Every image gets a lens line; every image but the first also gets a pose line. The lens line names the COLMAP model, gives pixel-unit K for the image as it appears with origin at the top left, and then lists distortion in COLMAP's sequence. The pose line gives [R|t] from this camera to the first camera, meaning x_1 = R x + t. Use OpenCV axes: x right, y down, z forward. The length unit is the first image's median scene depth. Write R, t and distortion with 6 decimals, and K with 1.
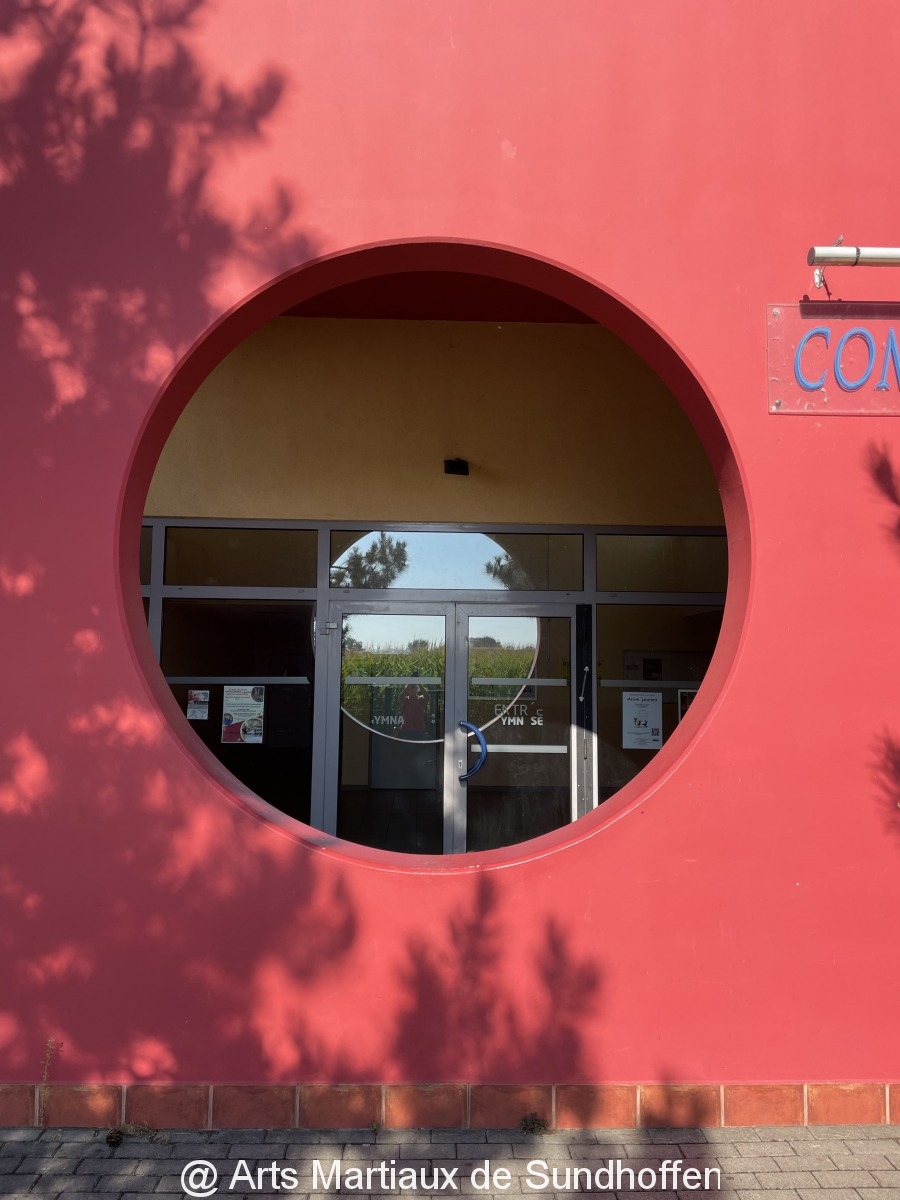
lens RADIAL K [[909.0, 0, 447.8], [0, 909.0, 592.7], [0, 0, 1]] dist [0.112292, -0.137350]
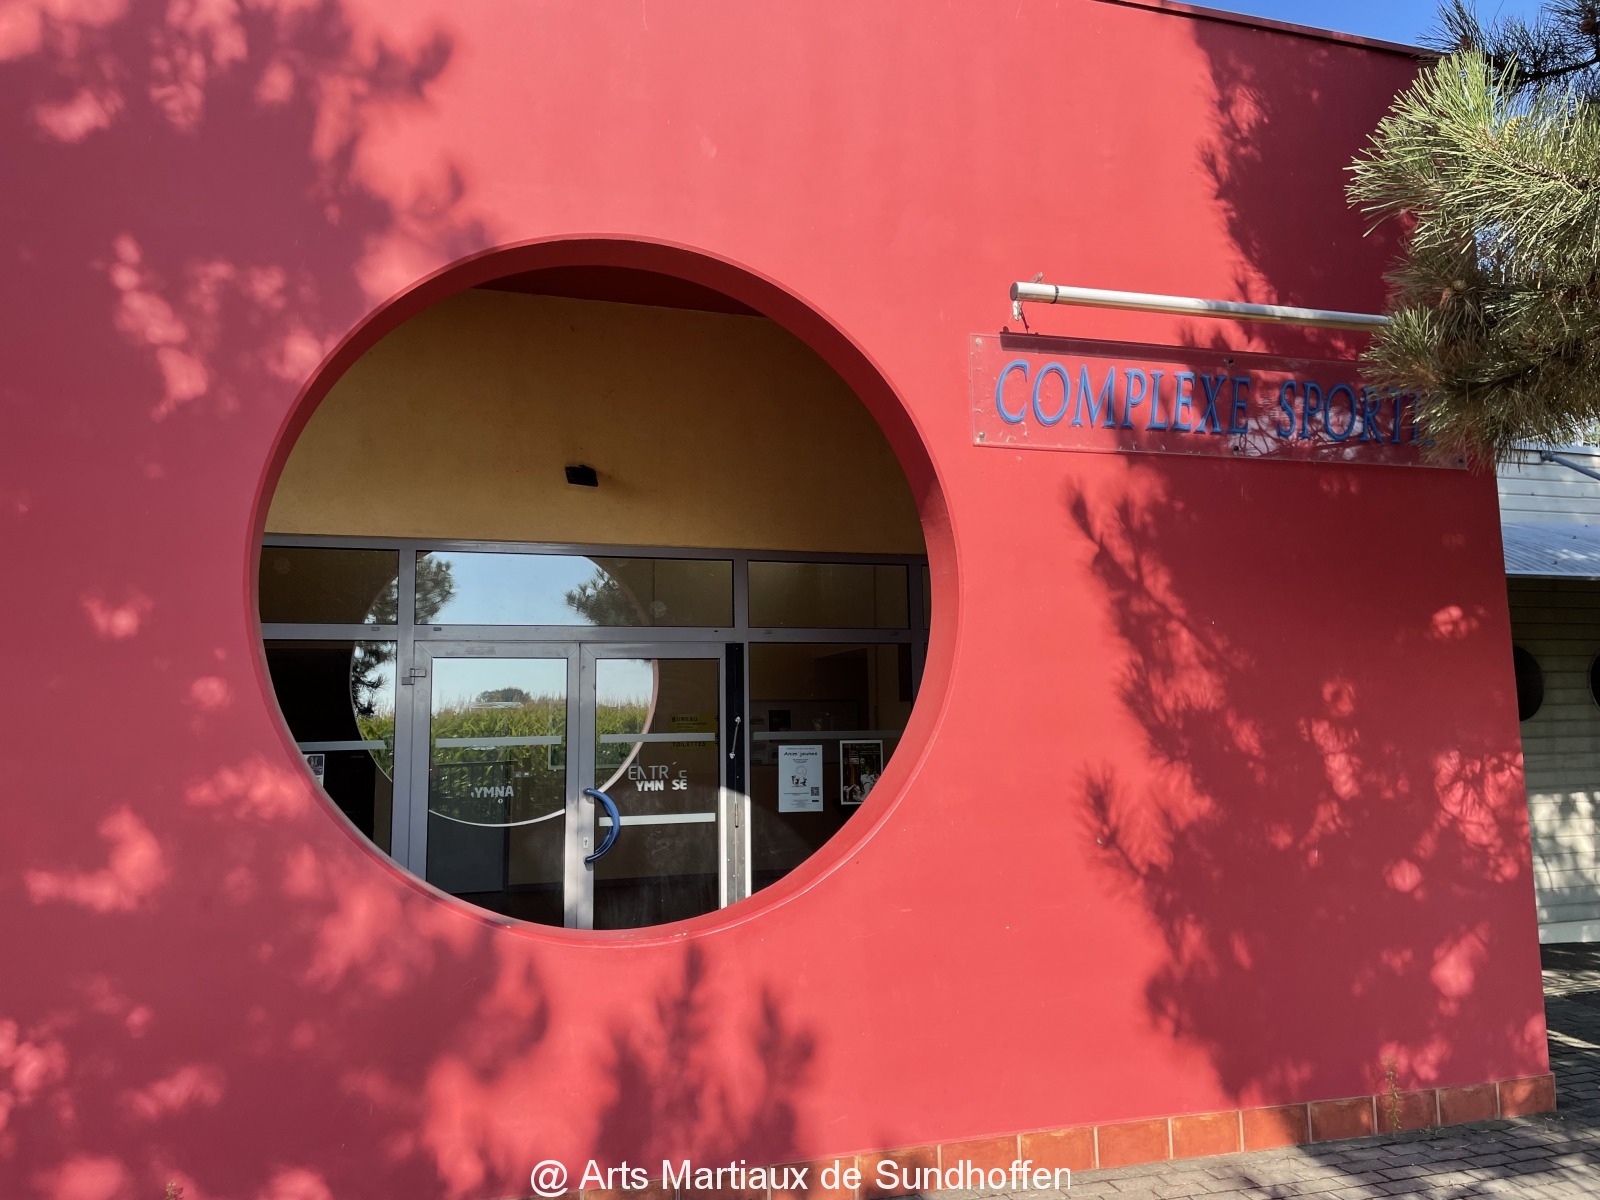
lens RADIAL K [[1212.0, 0, 807.6], [0, 1212.0, 590.6], [0, 0, 1]] dist [0.112292, -0.137350]
pose [[0.962109, 0.004478, 0.272628, -0.171816], [0.004278, 0.999494, -0.031513, -0.000267], [-0.272631, 0.031485, 0.961603, -0.186664]]
